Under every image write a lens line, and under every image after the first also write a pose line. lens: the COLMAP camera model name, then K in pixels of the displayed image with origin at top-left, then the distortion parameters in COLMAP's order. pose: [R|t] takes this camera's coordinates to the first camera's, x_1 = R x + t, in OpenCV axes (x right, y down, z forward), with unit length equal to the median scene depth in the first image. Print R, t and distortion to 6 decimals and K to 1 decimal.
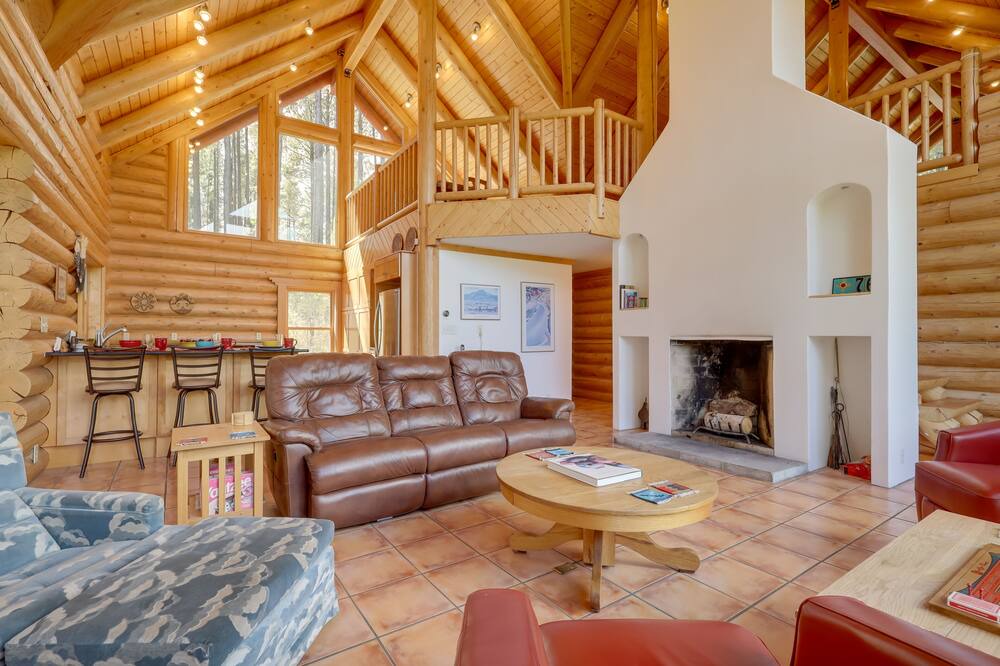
lens RADIAL K [[468.7, 0, 503.1], [0, 468.7, 332.7], [0, 0, 1]] dist [-0.000864, 0.000181]
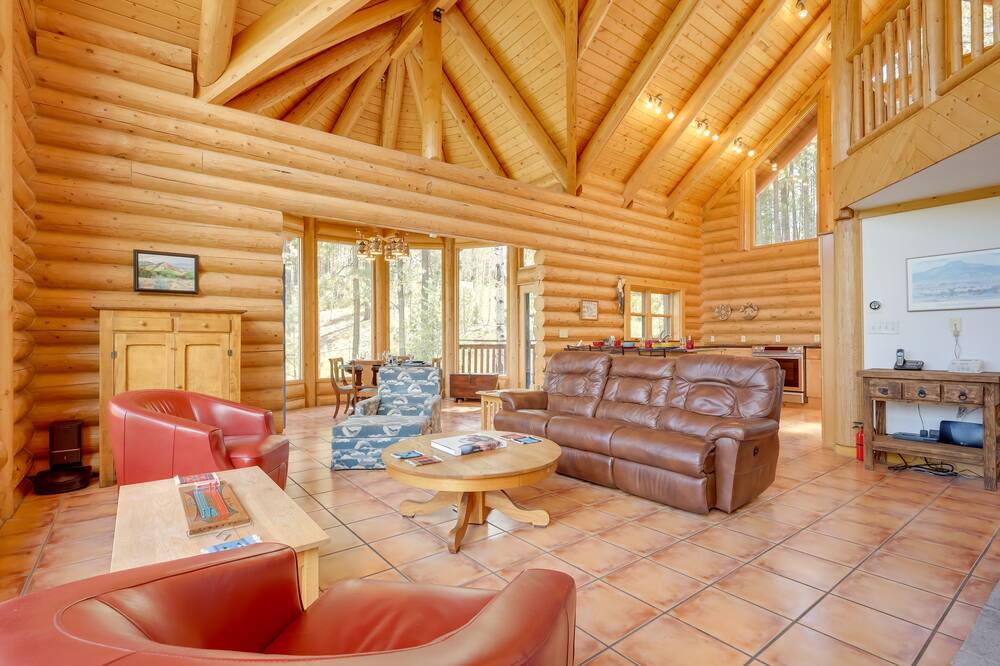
lens RADIAL K [[468.7, 0, 507.4], [0, 468.7, 334.3], [0, 0, 1]] dist [-0.000864, 0.000181]
pose [[0.060548, -0.012961, -0.998081, 0.466558], [0.015014, 0.999814, -0.012072, 0.002698], [0.998052, -0.014254, 0.060731, 0.325819]]
